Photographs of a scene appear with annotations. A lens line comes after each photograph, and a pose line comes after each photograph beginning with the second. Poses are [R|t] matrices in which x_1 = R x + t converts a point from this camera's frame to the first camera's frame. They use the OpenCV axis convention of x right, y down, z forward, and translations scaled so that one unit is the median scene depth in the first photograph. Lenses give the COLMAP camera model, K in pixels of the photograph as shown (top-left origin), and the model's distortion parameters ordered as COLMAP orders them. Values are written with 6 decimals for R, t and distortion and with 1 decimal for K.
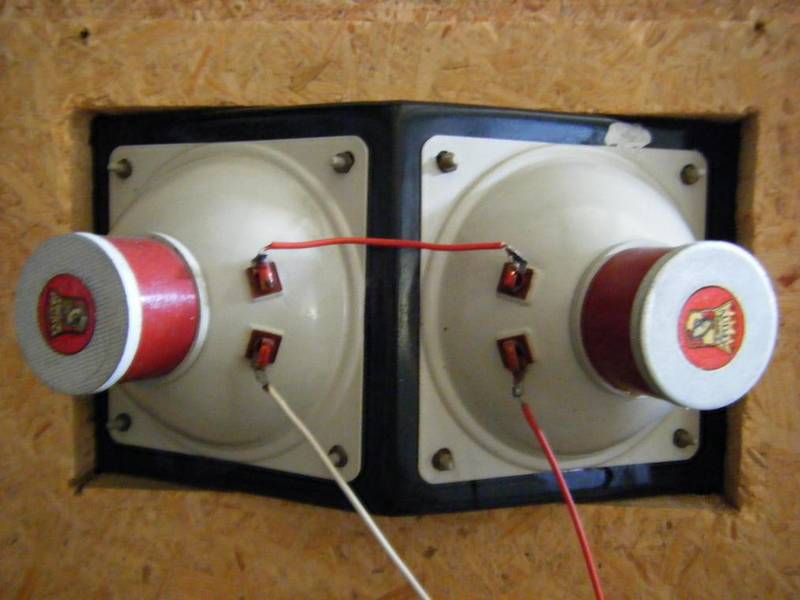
lens RADIAL K [[855.2, 0, 400.0], [0, 855.2, 300.0], [0, 0, 1]] dist [0.078309, -0.016061]
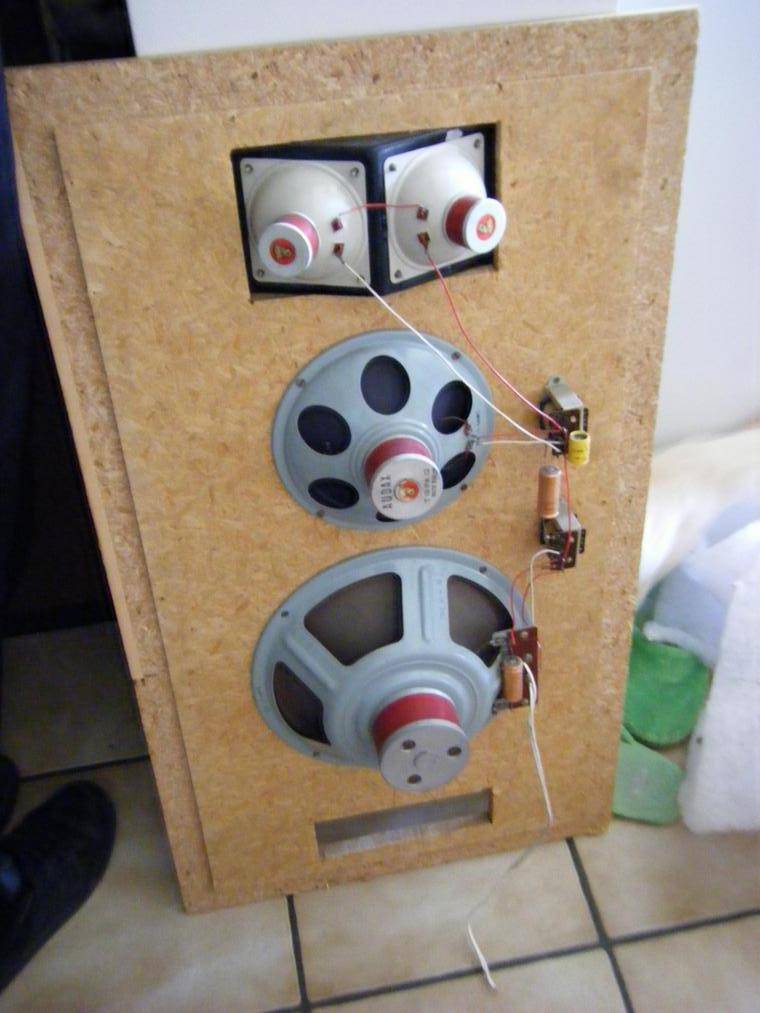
lens RADIAL K [[1082.9, 0, 380.0], [0, 1082.9, 506.5], [0, 0, 1]] dist [0.078309, -0.016061]
pose [[0.966766, -0.192998, 0.167678, -0.708492], [0.084871, 0.860927, 0.501599, -0.896074], [-0.241166, -0.470697, 0.848695, -2.231953]]
